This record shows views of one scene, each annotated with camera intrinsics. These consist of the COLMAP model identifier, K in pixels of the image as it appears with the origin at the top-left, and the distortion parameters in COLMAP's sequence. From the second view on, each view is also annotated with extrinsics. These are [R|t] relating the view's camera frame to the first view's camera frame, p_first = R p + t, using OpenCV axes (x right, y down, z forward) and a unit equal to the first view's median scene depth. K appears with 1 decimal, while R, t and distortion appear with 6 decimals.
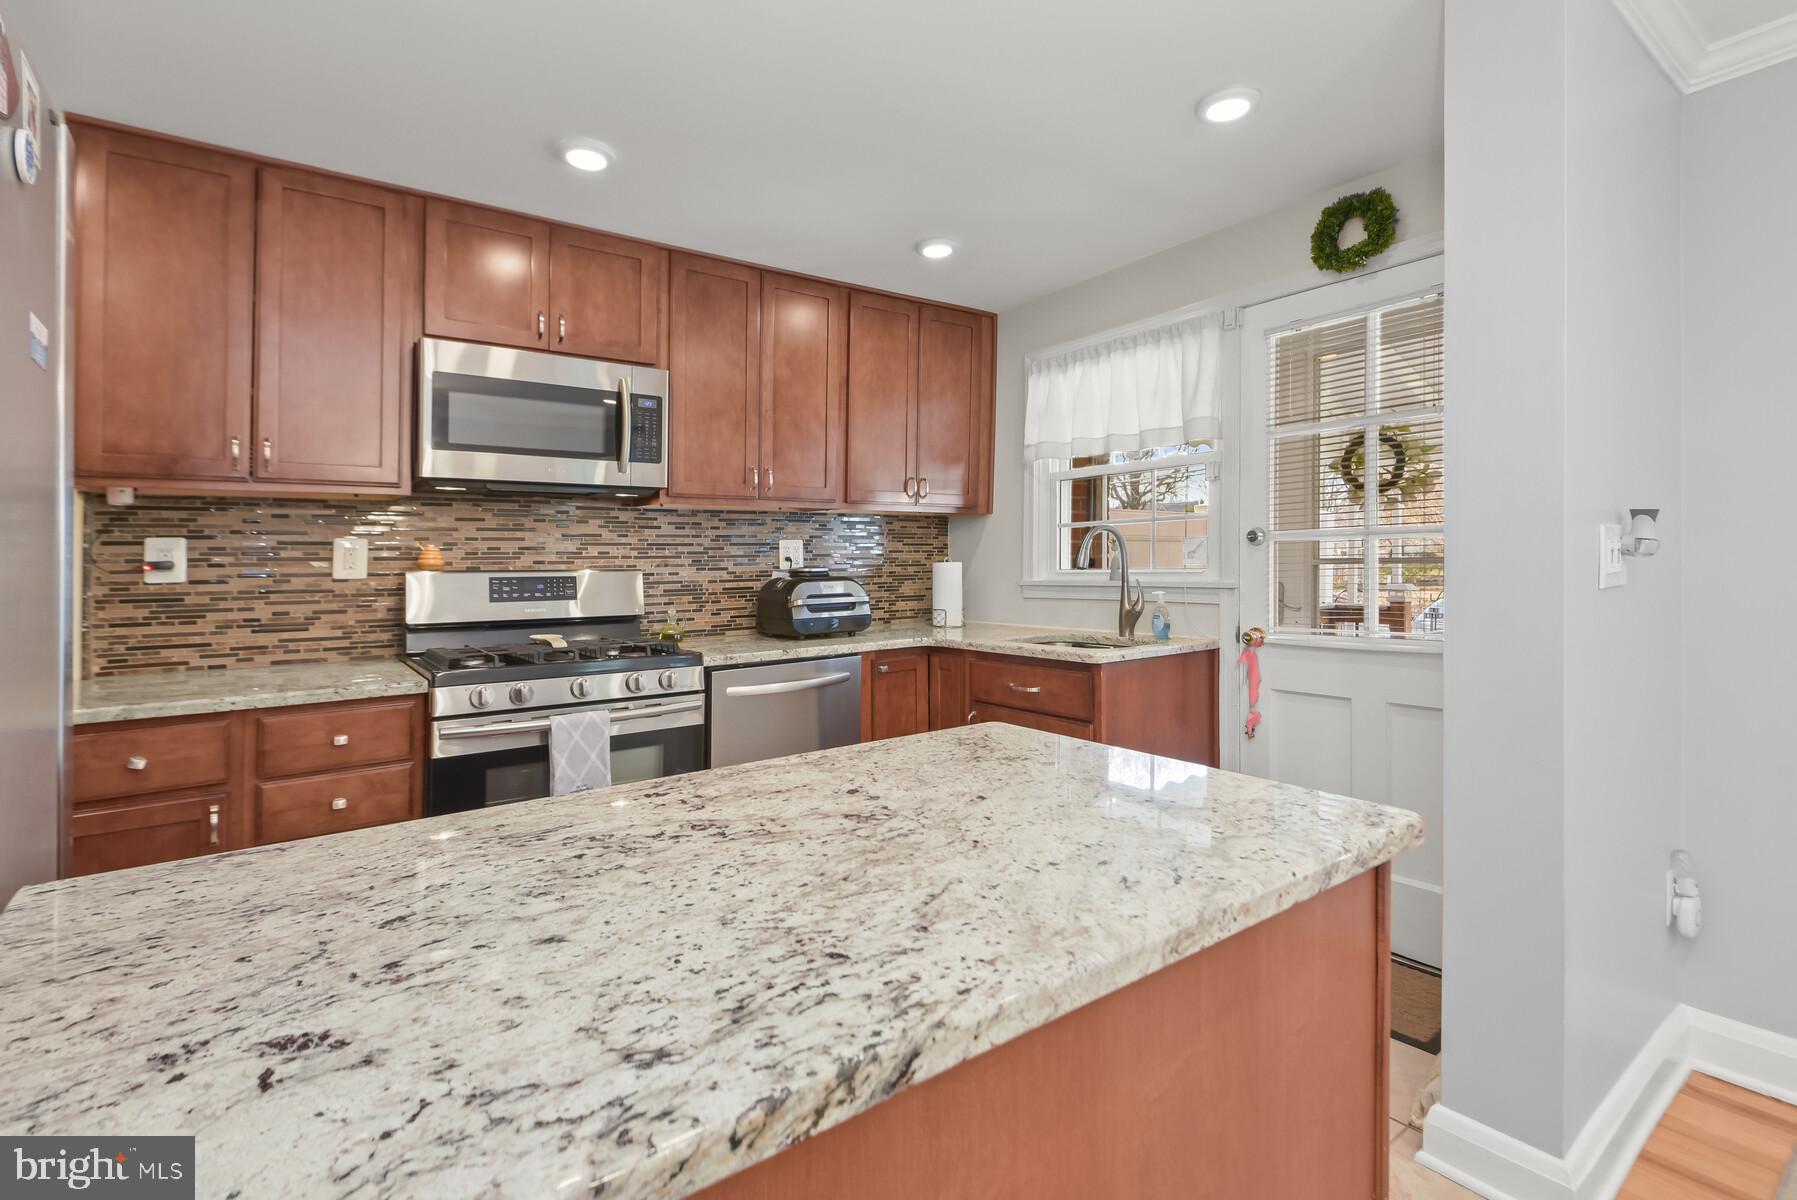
lens RADIAL K [[817.1, 0, 883.0], [0, 817.1, 547.4], [0, 0, 1]] dist [0.022448, -0.013334]
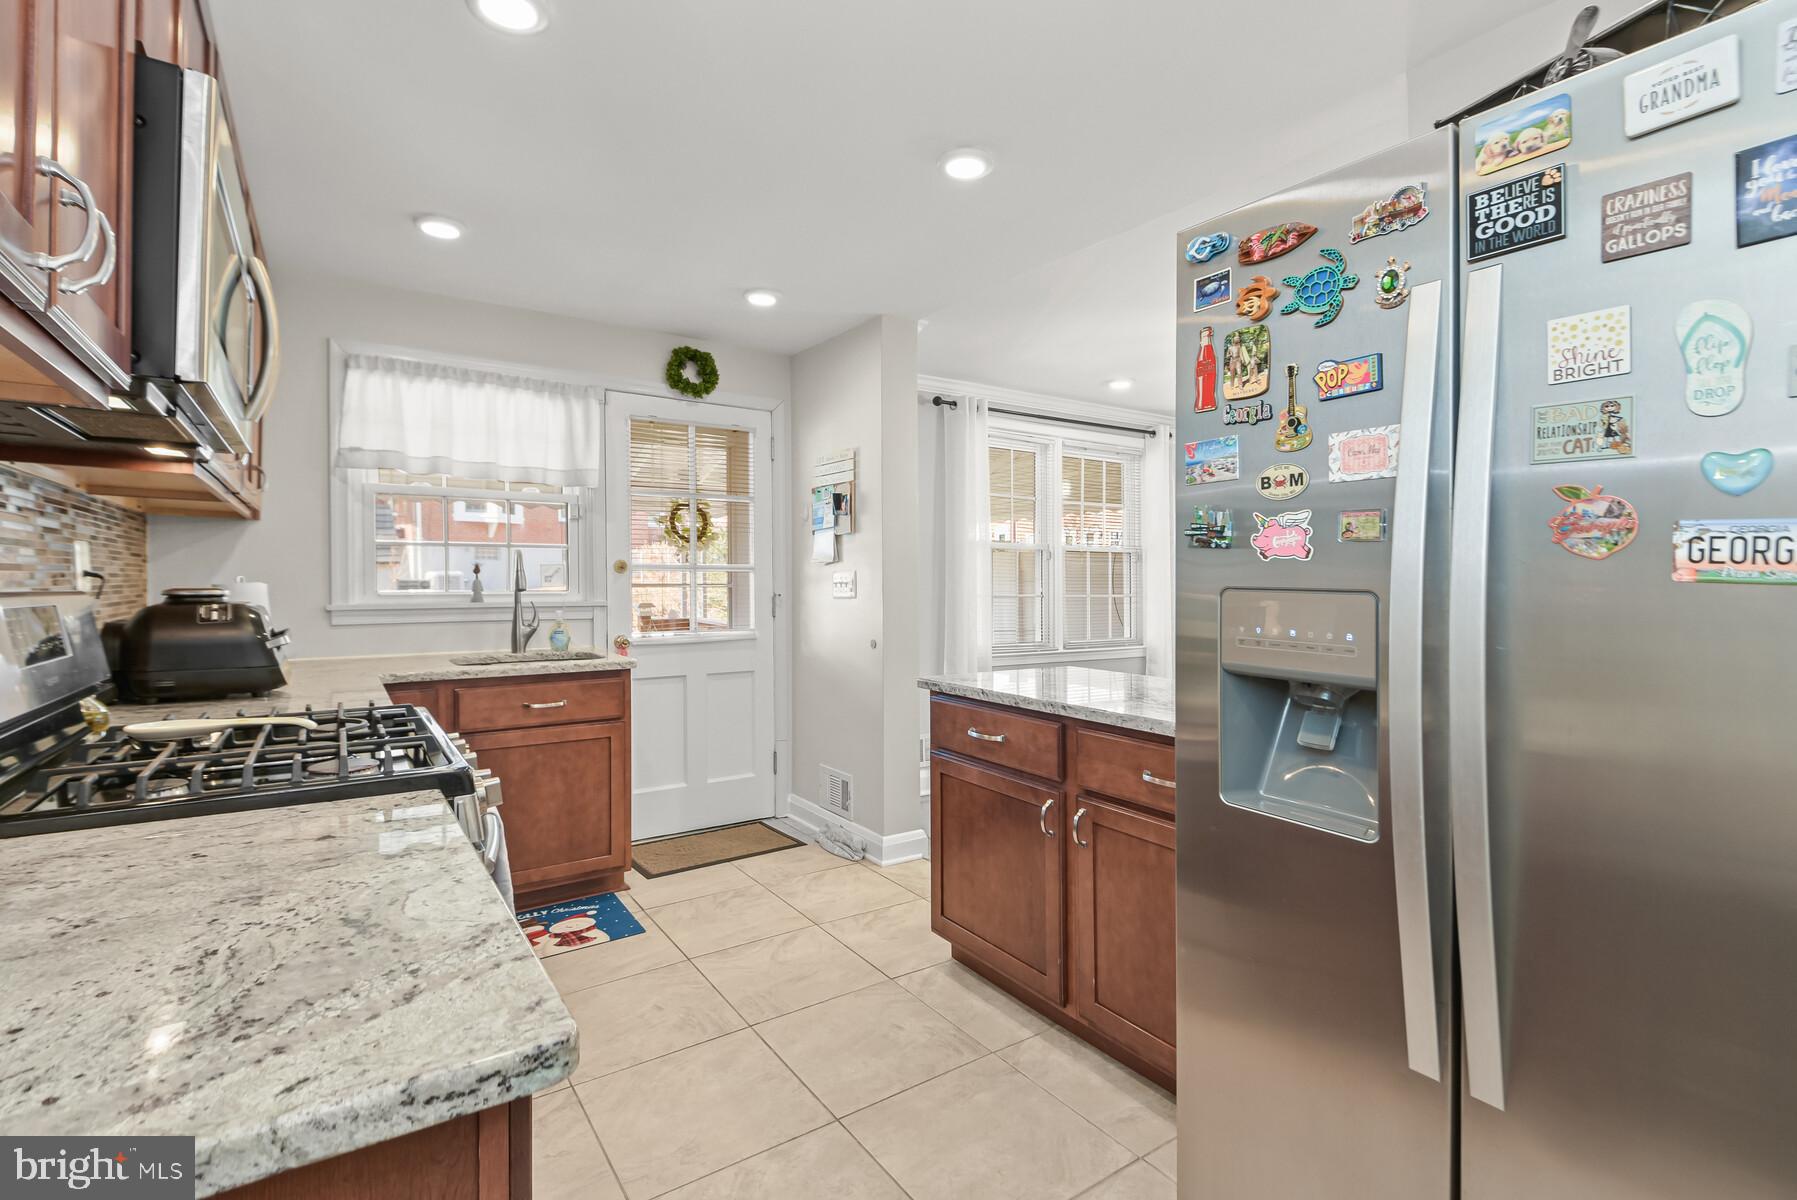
lens RADIAL K [[817.1, 0, 862.4], [0, 817.1, 575.7], [0, 0, 1]] dist [0.022448, -0.013334]
pose [[0.060448, 0.020682, 0.997957, -0.903500], [-0.025446, 0.999492, -0.019172, 0.017567], [-0.997847, -0.024236, 0.060944, 0.562570]]
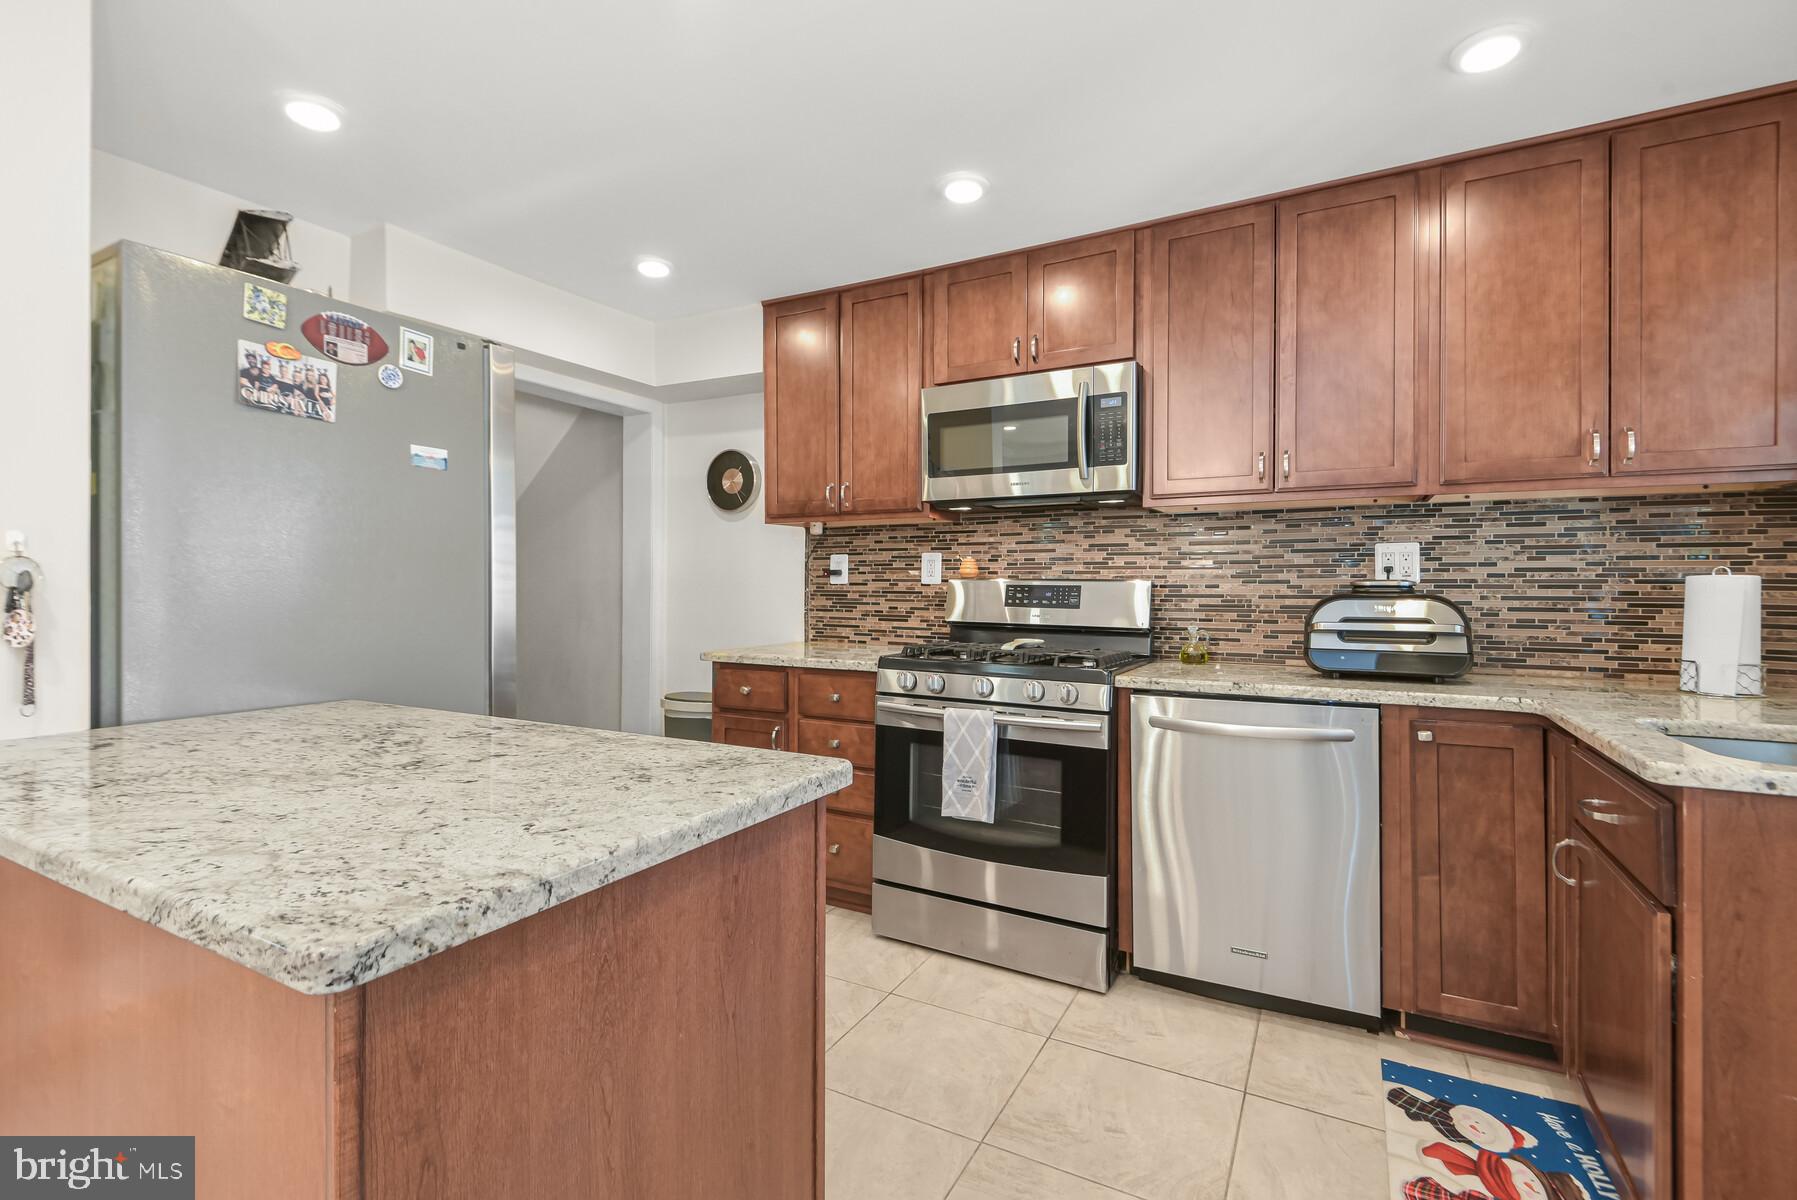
lens RADIAL K [[817.1, 0, 891.0], [0, 817.1, 585.4], [0, 0, 1]] dist [0.022448, -0.013334]
pose [[0.433019, 0.015584, -0.901250, 0.474673], [0.007109, 0.999760, 0.020703, 0.013220], [0.901357, -0.015371, 0.432805, 0.381034]]
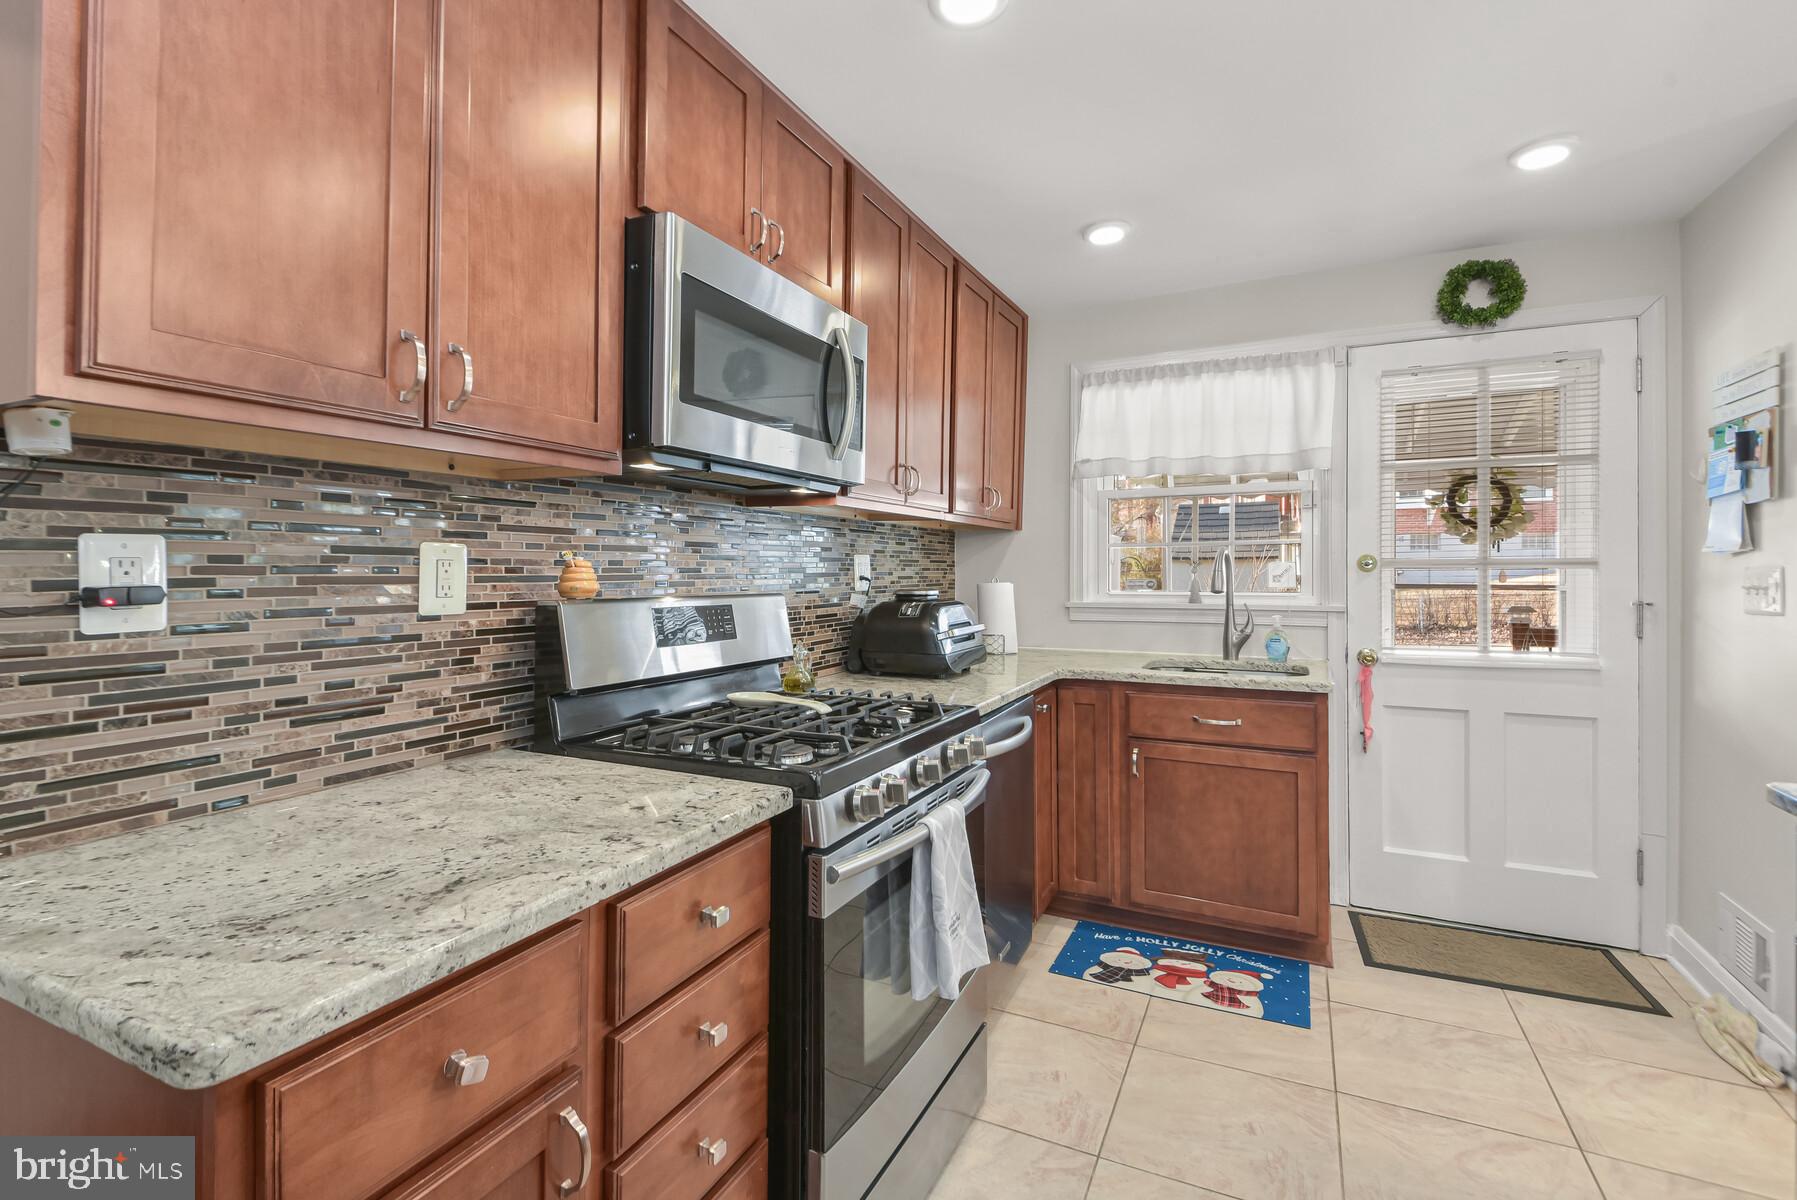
lens RADIAL K [[817.1, 0, 899.5], [0, 817.1, 570.5], [0, 0, 1]] dist [0.022448, -0.013334]
pose [[0.885880, 0.012713, 0.463741, -0.622365], [-0.020890, 0.999704, 0.012499, -0.005522], [-0.463444, -0.020760, 0.885883, 0.355256]]
